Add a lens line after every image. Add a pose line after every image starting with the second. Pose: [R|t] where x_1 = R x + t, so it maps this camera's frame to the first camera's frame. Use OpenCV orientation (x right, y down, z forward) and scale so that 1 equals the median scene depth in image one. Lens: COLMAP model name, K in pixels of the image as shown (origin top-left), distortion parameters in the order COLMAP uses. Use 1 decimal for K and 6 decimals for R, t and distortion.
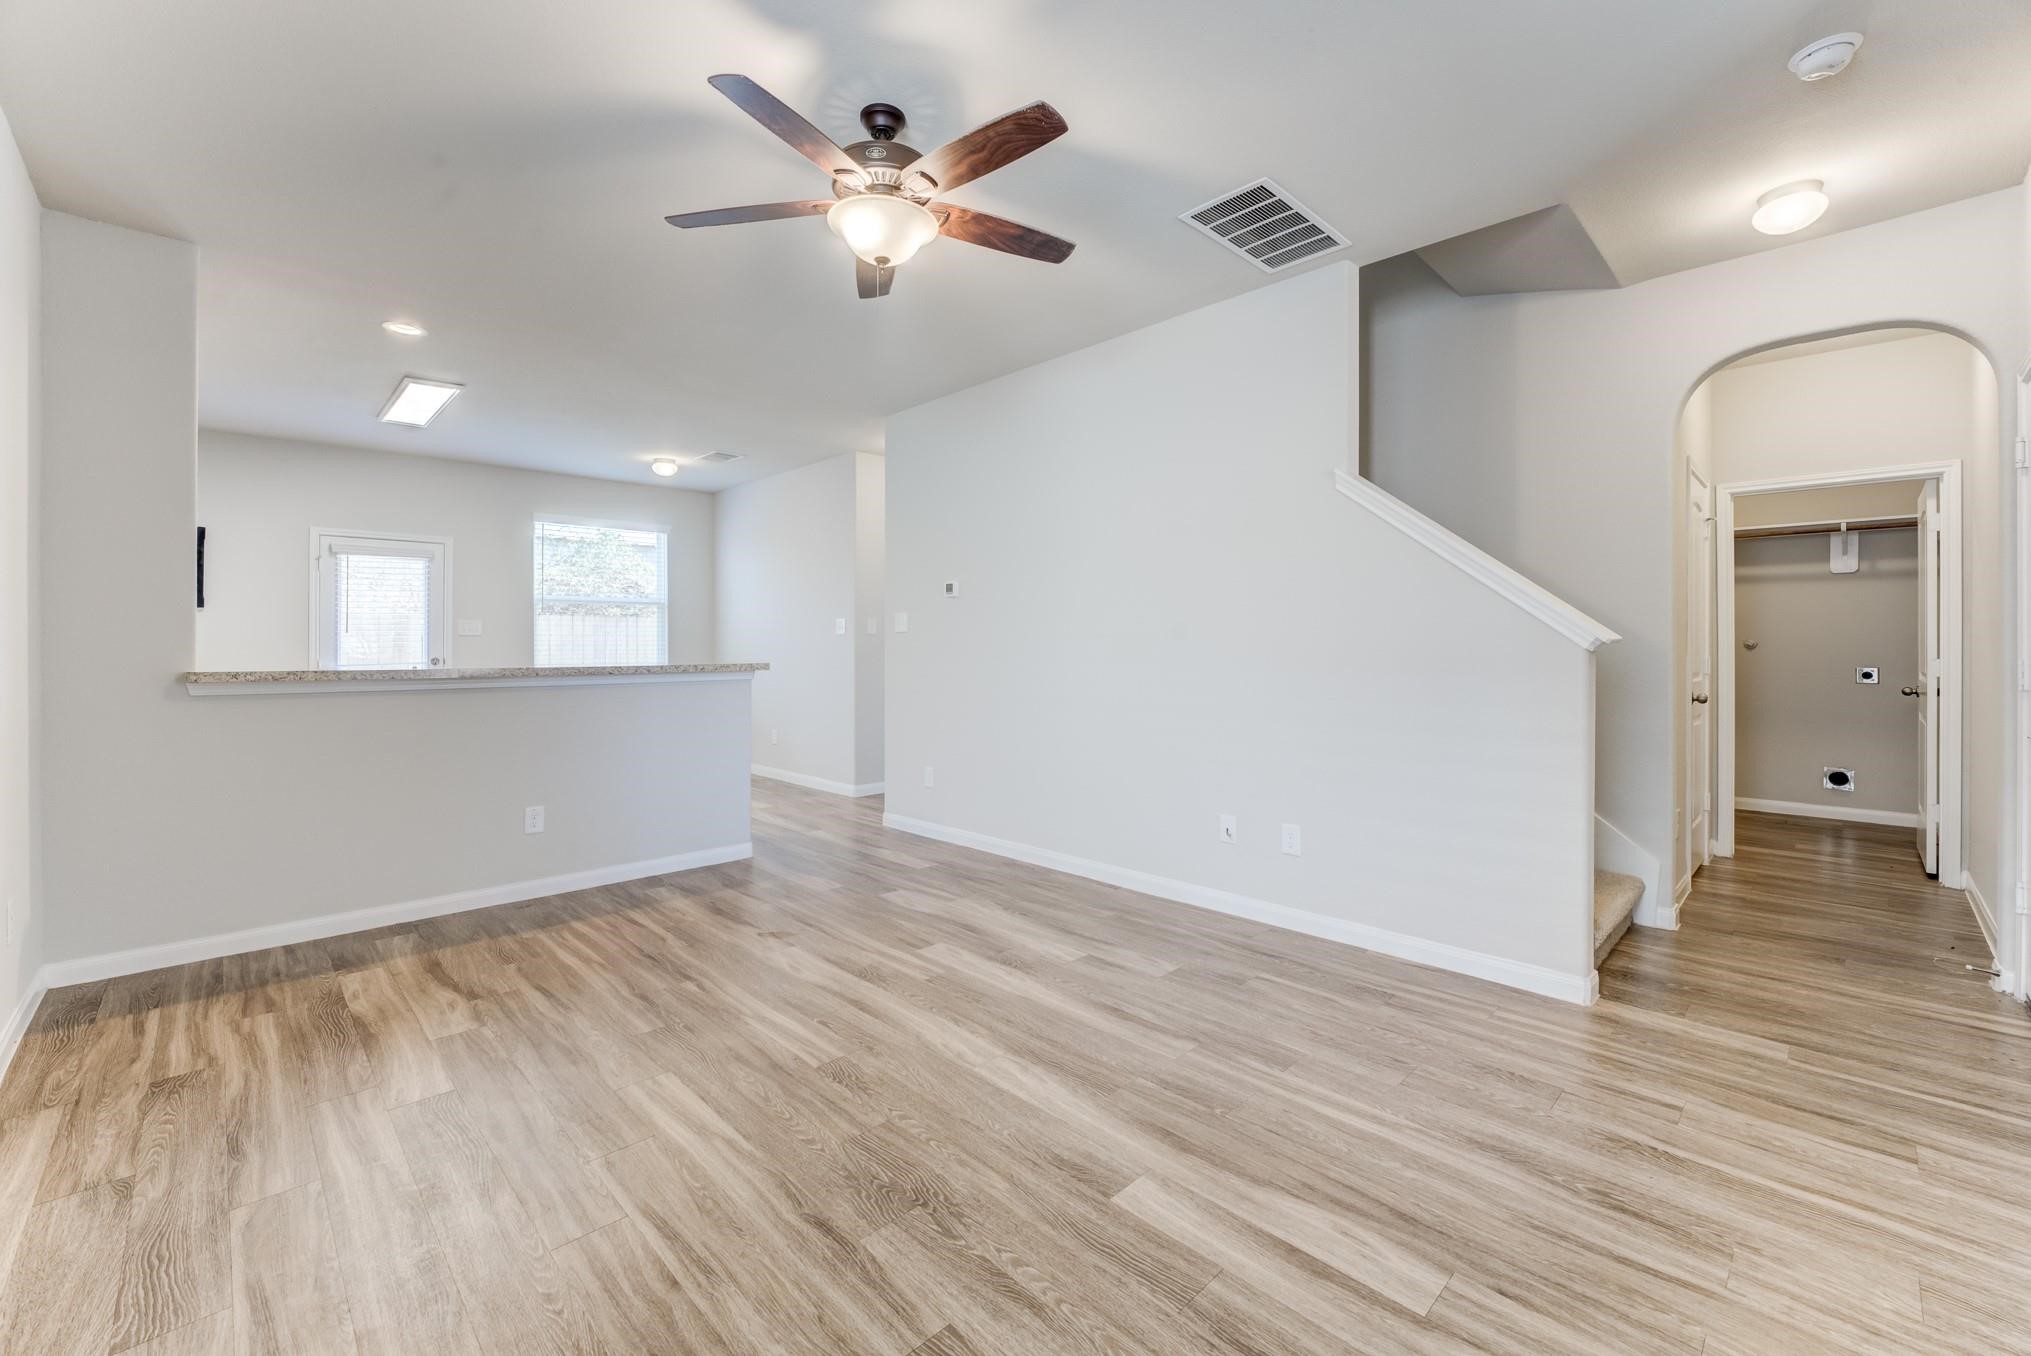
lens RADIAL K [[813.9, 0, 1013.3], [0, 813.9, 654.1], [0, 0, 1]] dist [-0.017922, 0.002078]
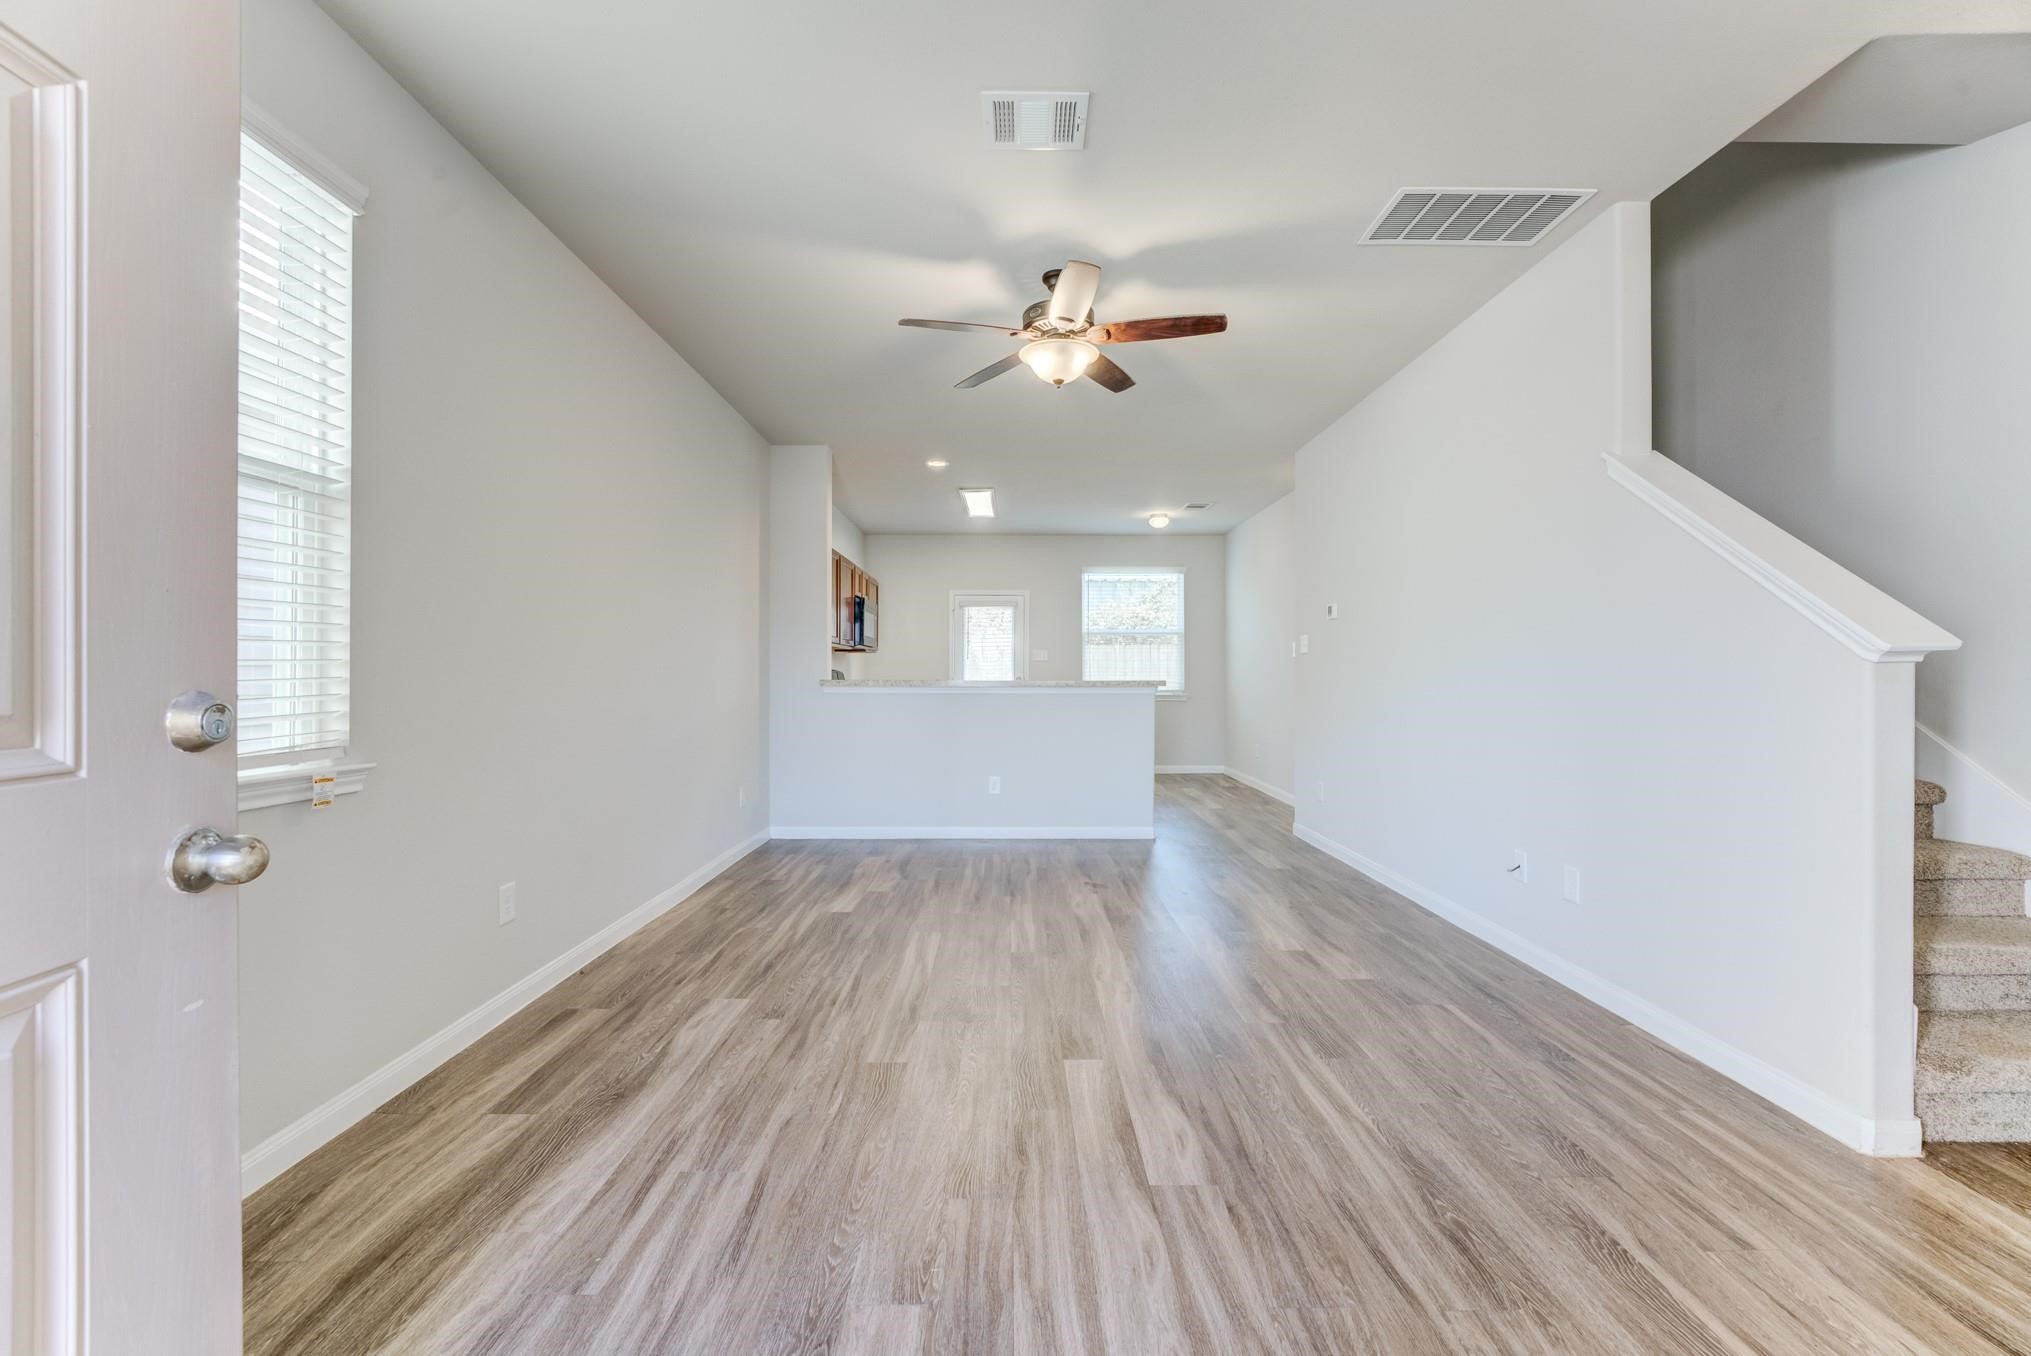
lens RADIAL K [[813.9, 0, 1022.4], [0, 813.9, 656.2], [0, 0, 1]] dist [-0.017922, 0.002078]
pose [[0.724446, -0.013517, -0.689199, 0.595037], [-0.008525, 0.999556, -0.028565, 0.020574], [0.689279, 0.026569, 0.724009, -0.032090]]
